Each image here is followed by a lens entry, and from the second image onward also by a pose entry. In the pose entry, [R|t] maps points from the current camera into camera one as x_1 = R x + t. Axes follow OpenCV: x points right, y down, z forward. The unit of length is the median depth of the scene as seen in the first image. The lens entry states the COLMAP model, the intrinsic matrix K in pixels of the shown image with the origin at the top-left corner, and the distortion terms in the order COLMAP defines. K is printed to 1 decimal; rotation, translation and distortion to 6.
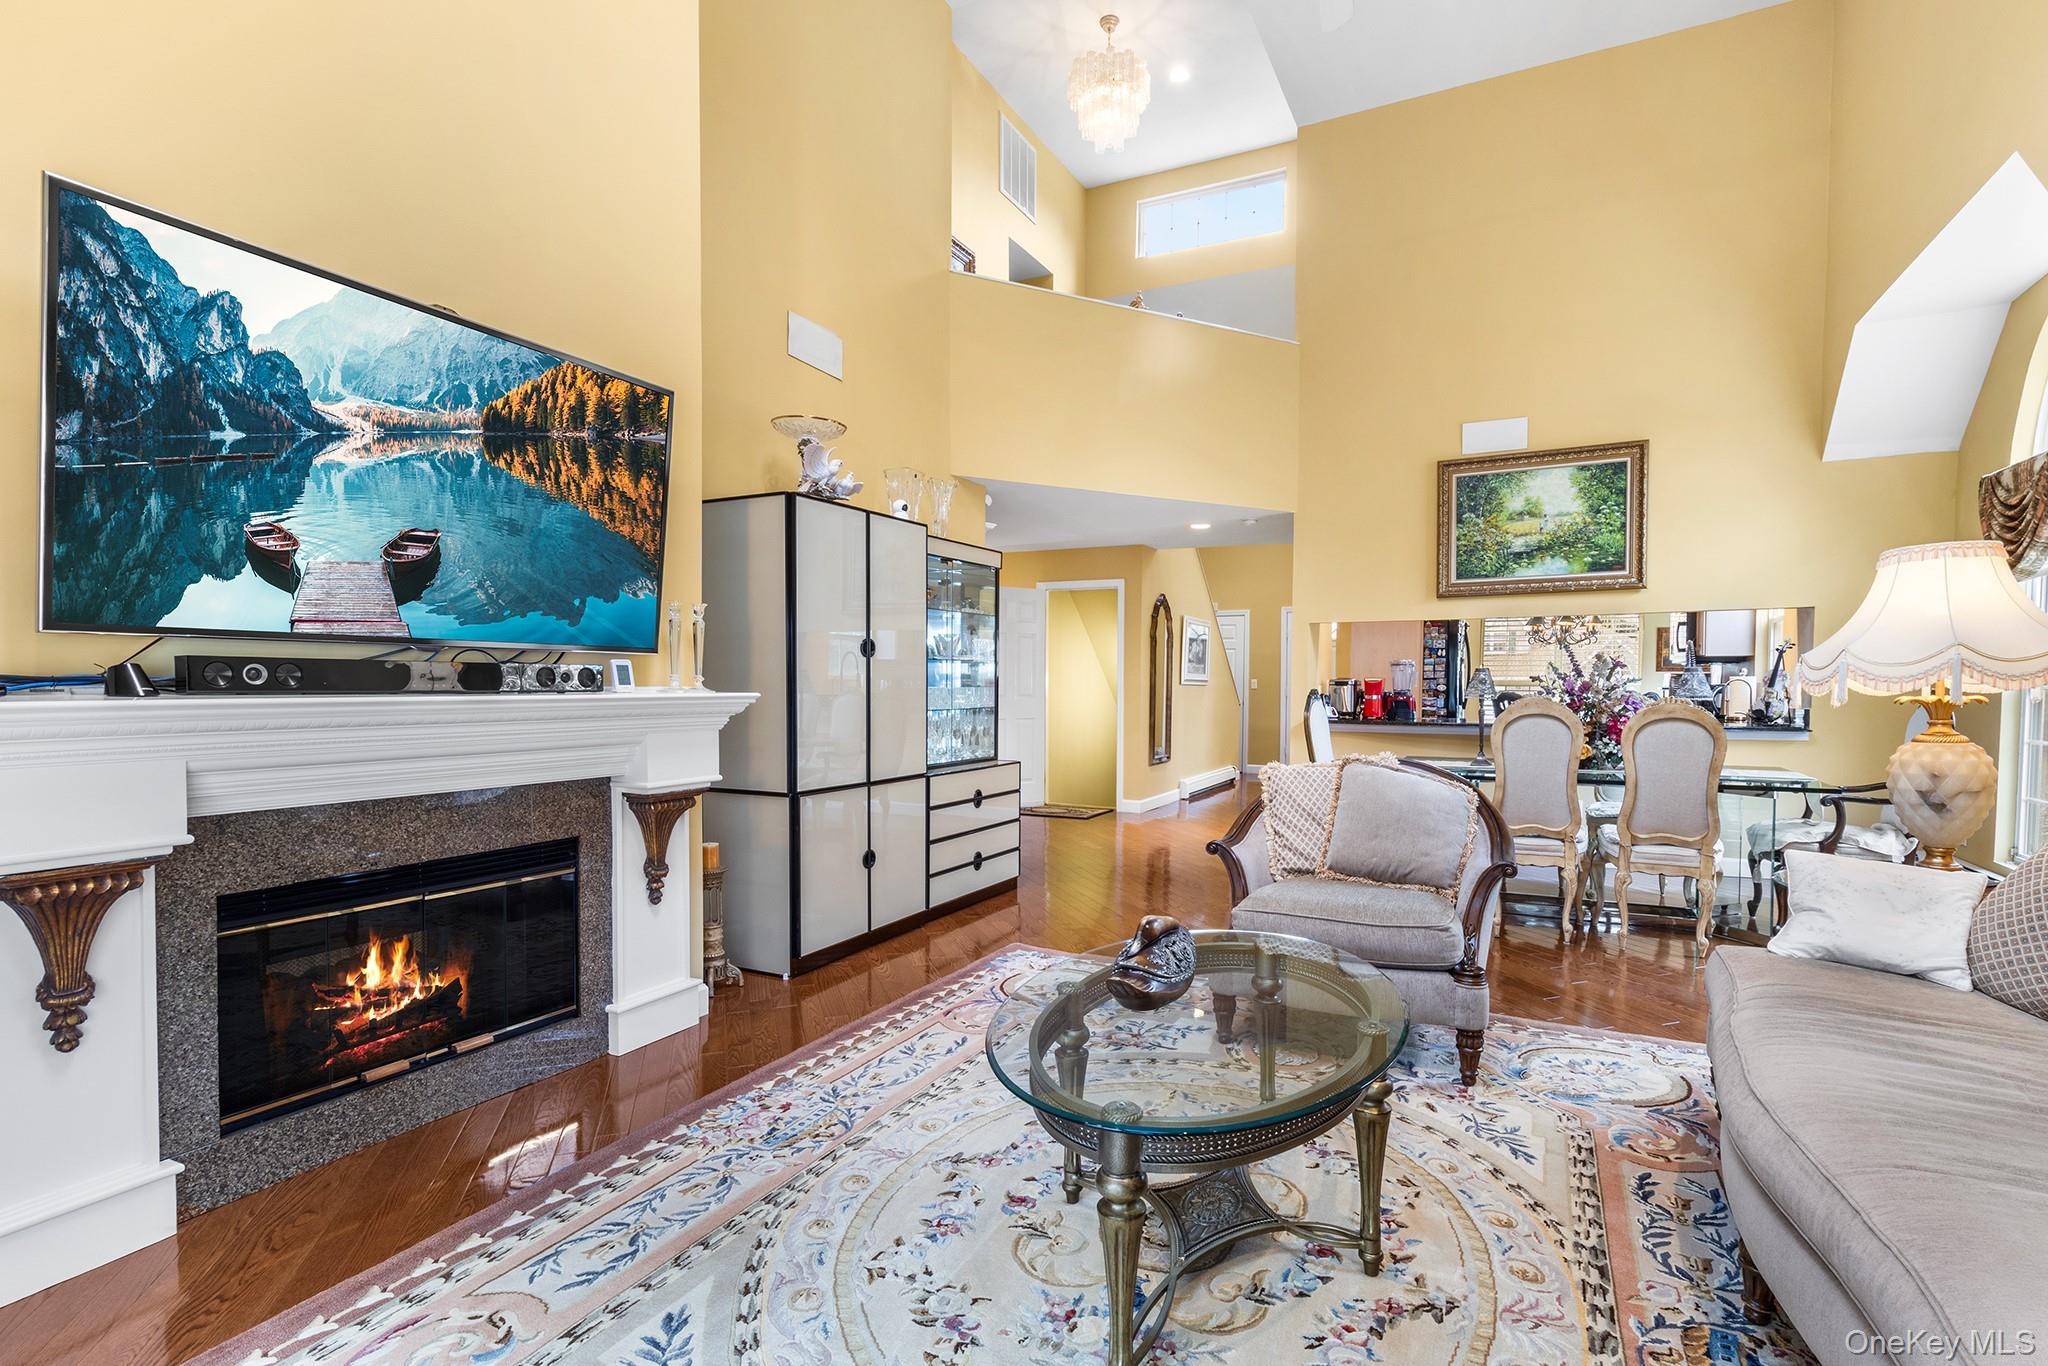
lens RADIAL K [[964.7, 0, 1081.6], [0, 964.7, 686.0], [0, 0, 1]] dist [0.003683, 0.000102]
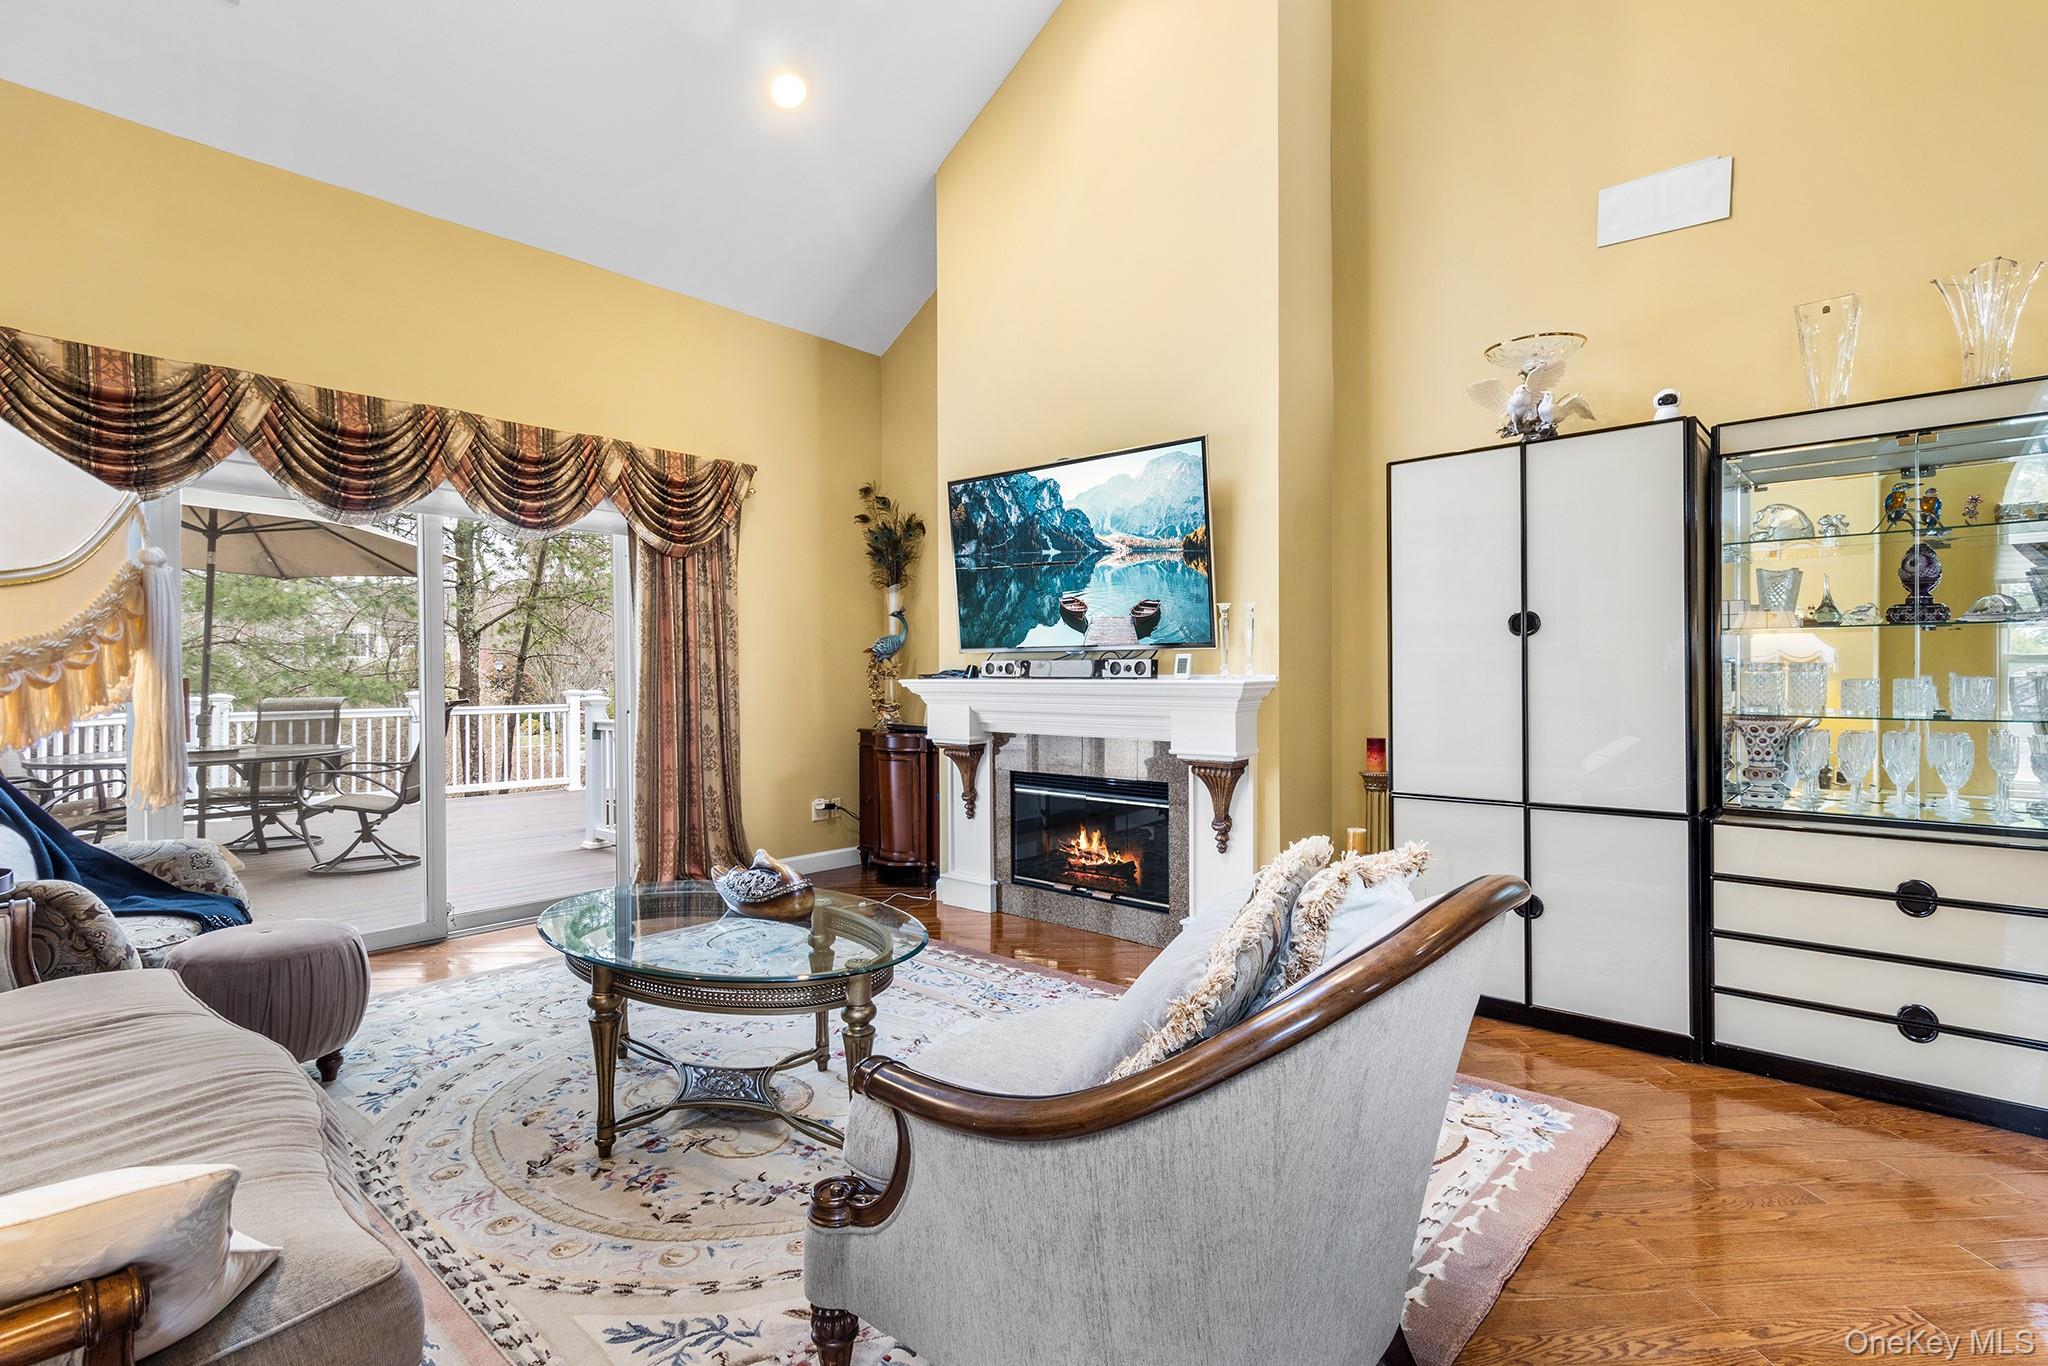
lens RADIAL K [[949.7, 0, 1024.0], [0, 949.7, 683.0], [0, 0, 1]] dist [0.000587, -0.000491]
pose [[-0.274746, 0.004891, -0.961504, 0.665045], [-0.000623, 0.999986, 0.005264, 0.004388], [0.961517, 0.002046, -0.274739, 0.937557]]
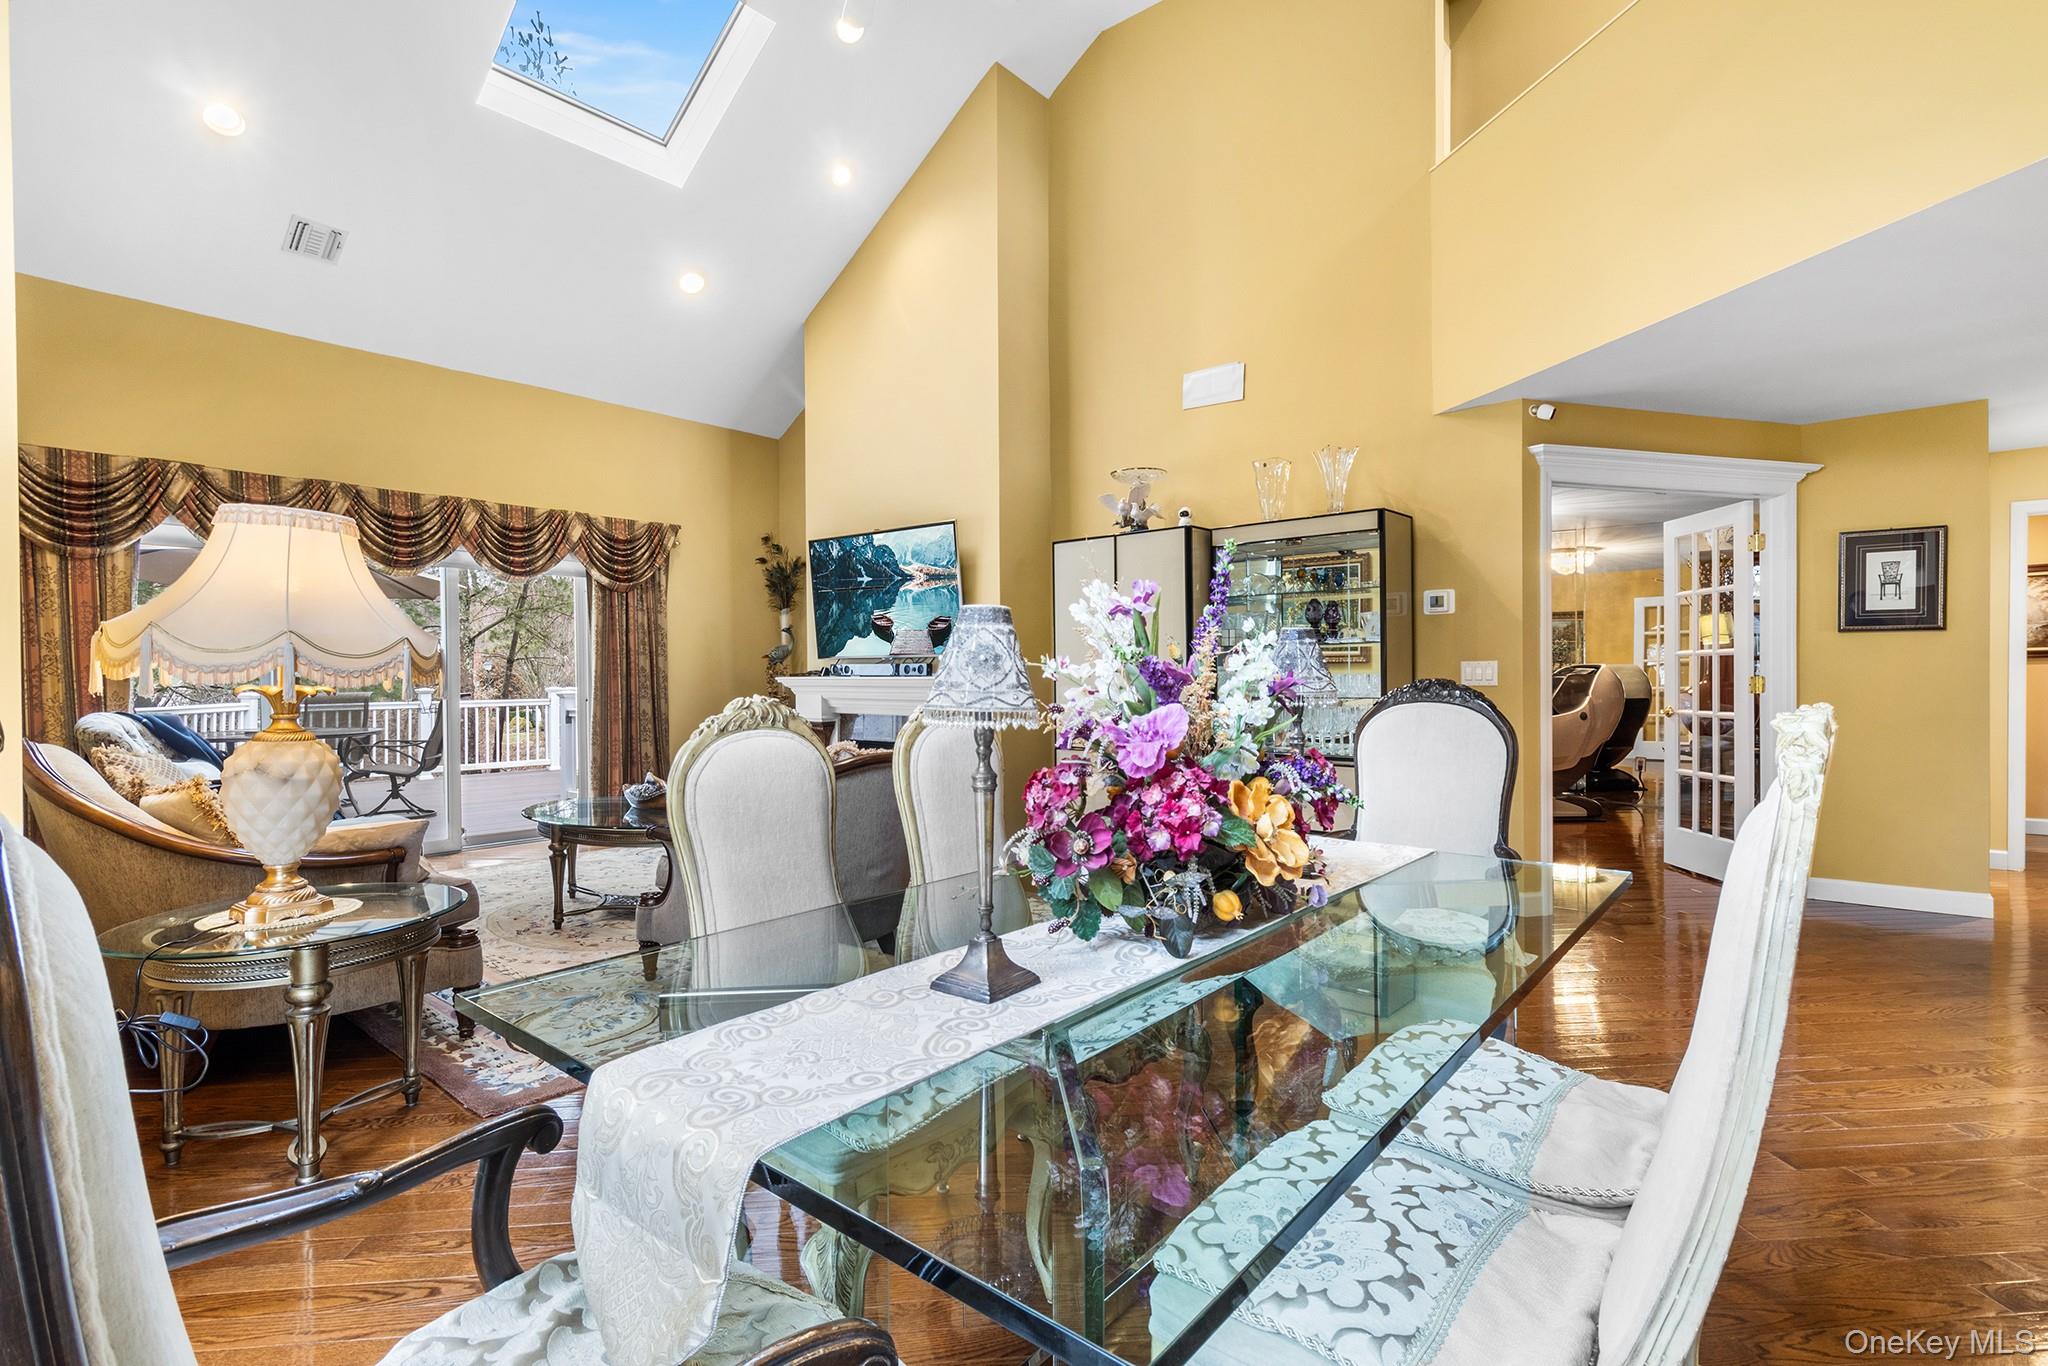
lens RADIAL K [[932.8, 0, 1024.0], [0, 932.8, 683.0], [0, 0, 1]] dist [0.001313, 0.000677]
pose [[-0.257867, 0.005640, -0.966164, 1.106053], [0.000528, 0.999984, 0.005696, 0.007387], [0.966180, 0.000959, -0.257866, 1.355067]]
